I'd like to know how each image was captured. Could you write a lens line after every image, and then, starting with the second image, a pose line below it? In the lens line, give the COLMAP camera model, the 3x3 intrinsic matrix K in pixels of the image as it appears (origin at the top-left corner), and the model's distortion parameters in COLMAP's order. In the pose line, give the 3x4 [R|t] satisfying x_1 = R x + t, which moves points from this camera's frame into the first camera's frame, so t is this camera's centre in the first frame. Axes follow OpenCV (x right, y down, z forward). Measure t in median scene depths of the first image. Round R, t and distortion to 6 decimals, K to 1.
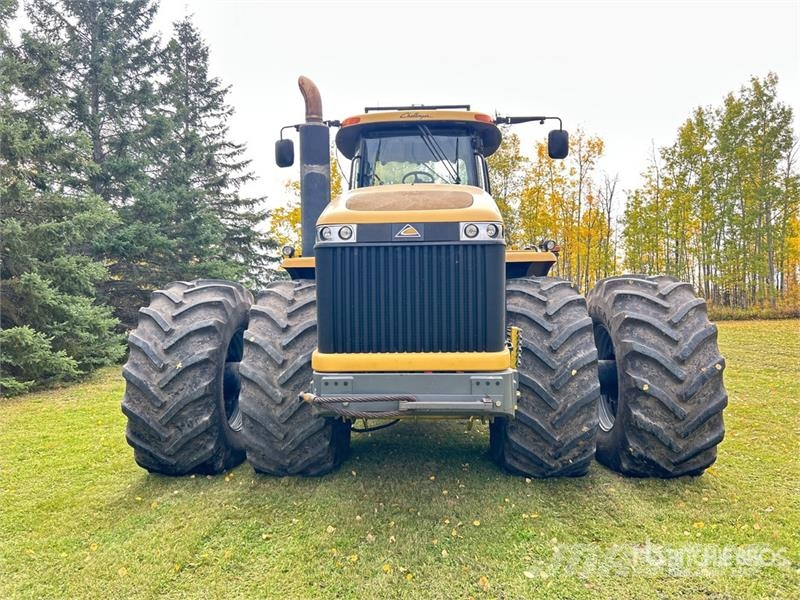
lens RADIAL K [[597.7, 0, 399.1], [0, 597.7, 309.1], [0, 0, 1]] dist [0.066135, -0.072070]
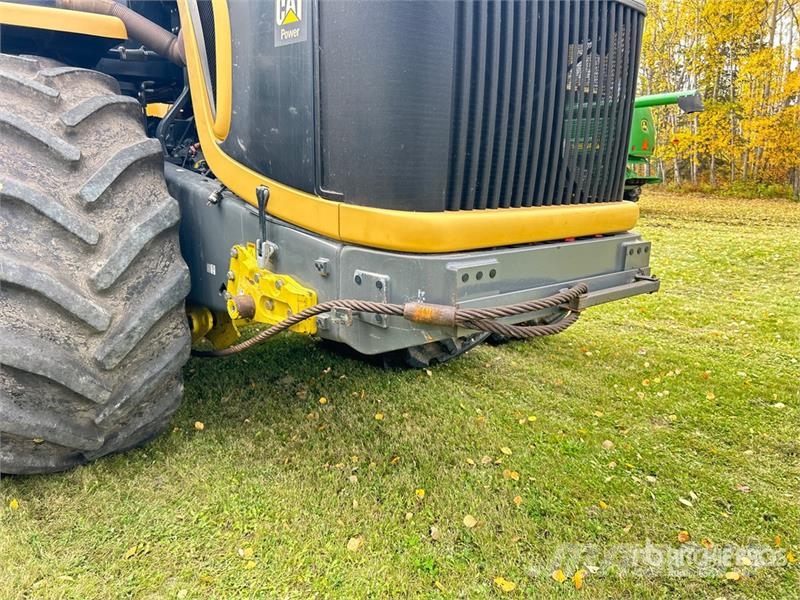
lens RADIAL K [[597.7, 0, 399.1], [0, 597.7, 309.1], [0, 0, 1]] dist [0.066135, -0.072070]
pose [[0.720287, -0.138386, 0.679733, -0.344832], [-0.019768, 0.975406, 0.219529, 0.036308], [-0.693395, -0.171561, 0.699836, 0.524635]]
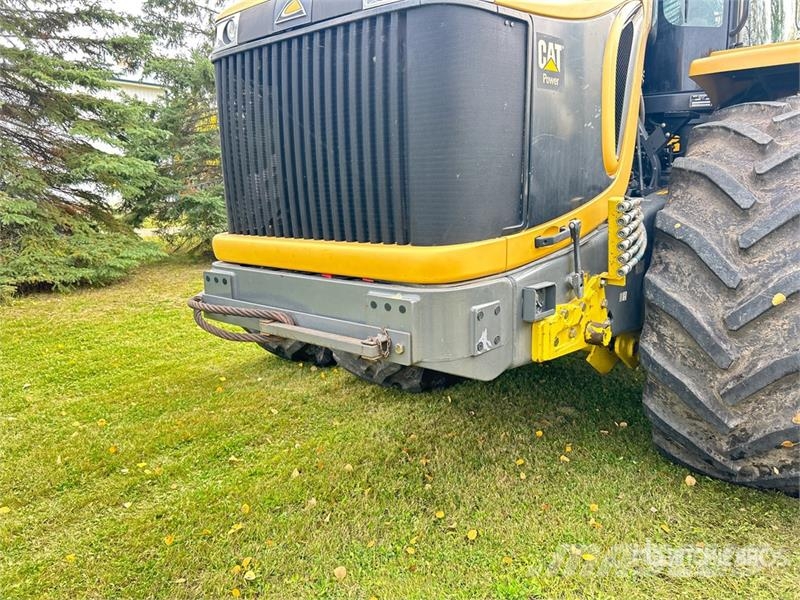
lens RADIAL K [[597.7, 0, 399.1], [0, 597.7, 309.1], [0, 0, 1]] dist [0.066135, -0.072070]
pose [[0.788041, 0.120124, -0.603790, 0.334399], [0.003939, 0.979774, 0.200067, 0.018248], [0.615611, -0.160040, 0.771629, 0.448116]]
